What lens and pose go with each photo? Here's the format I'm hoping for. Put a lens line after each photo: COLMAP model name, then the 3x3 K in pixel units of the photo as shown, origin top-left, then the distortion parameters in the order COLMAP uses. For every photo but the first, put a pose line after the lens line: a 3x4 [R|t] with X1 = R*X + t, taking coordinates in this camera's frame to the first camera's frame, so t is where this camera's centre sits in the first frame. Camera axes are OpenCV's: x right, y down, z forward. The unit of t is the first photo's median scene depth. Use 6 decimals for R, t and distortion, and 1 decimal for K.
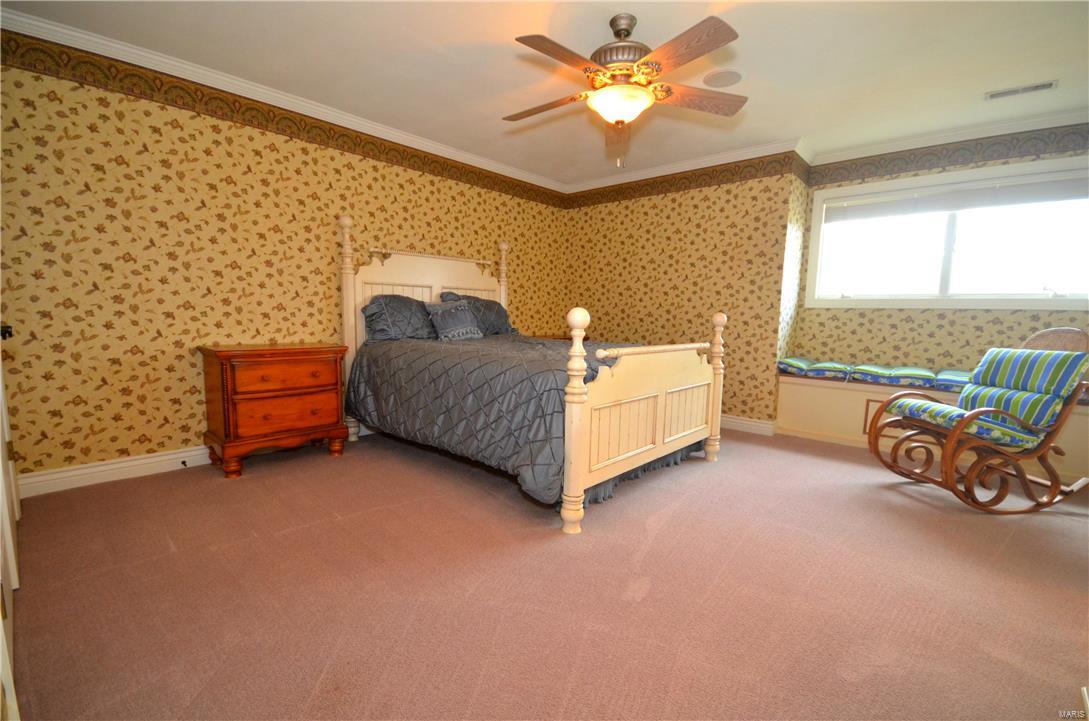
lens RADIAL K [[478.1, 0, 547.8], [0, 478.1, 366.3], [0, 0, 1]] dist [0.019674, -0.017442]
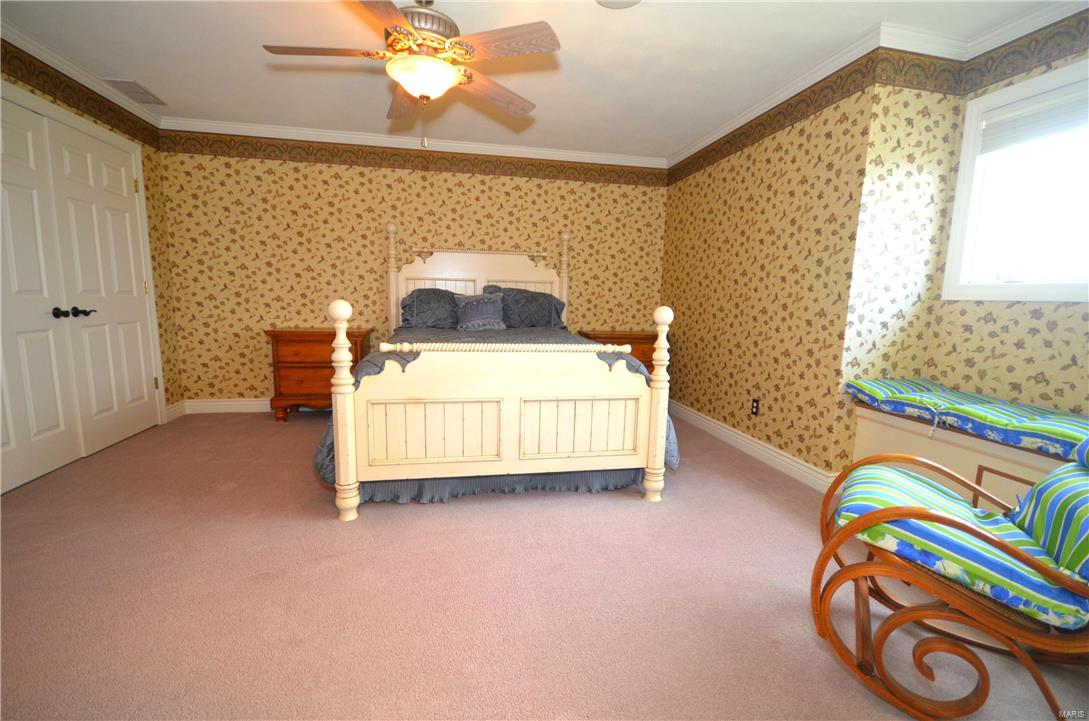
lens RADIAL K [[478.1, 0, 547.8], [0, 478.1, 366.3], [0, 0, 1]] dist [0.019674, -0.017442]
pose [[0.801868, 0.081629, -0.591899, 0.576791], [-0.072310, 0.996600, 0.039481, -0.030714], [0.593109, 0.011142, 0.805045, 0.252071]]
